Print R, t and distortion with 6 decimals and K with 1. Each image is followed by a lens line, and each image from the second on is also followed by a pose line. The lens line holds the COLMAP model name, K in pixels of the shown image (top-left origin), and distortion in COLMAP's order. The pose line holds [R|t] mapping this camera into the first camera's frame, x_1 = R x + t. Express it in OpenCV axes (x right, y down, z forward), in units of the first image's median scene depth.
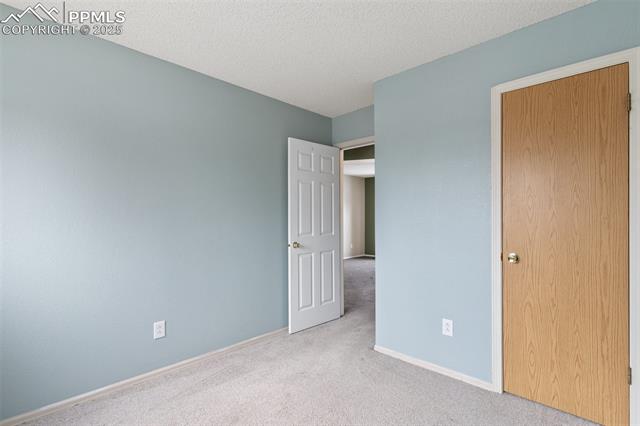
lens RADIAL K [[306.6, 0, 319.4], [0, 306.6, 216.2], [0, 0, 1]] dist [0.000066, 0.000608]
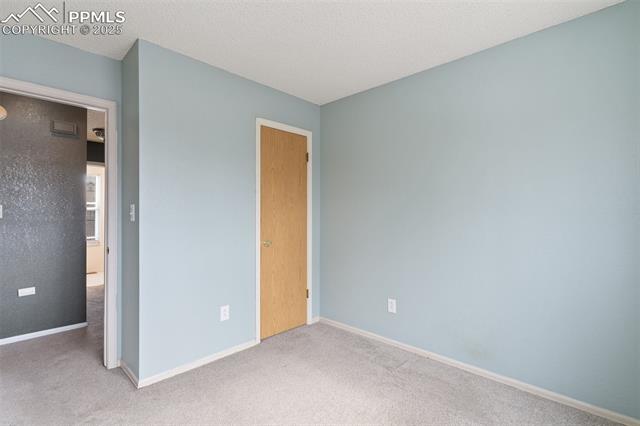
lens RADIAL K [[306.6, 0, 319.1], [0, 306.6, 212.2], [0, 0, 1]] dist [0.000066, 0.000608]
pose [[0.001411, 0.009515, 0.999954, -0.769638], [0.004769, 0.999943, -0.009522, 0.008356], [-0.999988, 0.004783, 0.001365, 0.716787]]
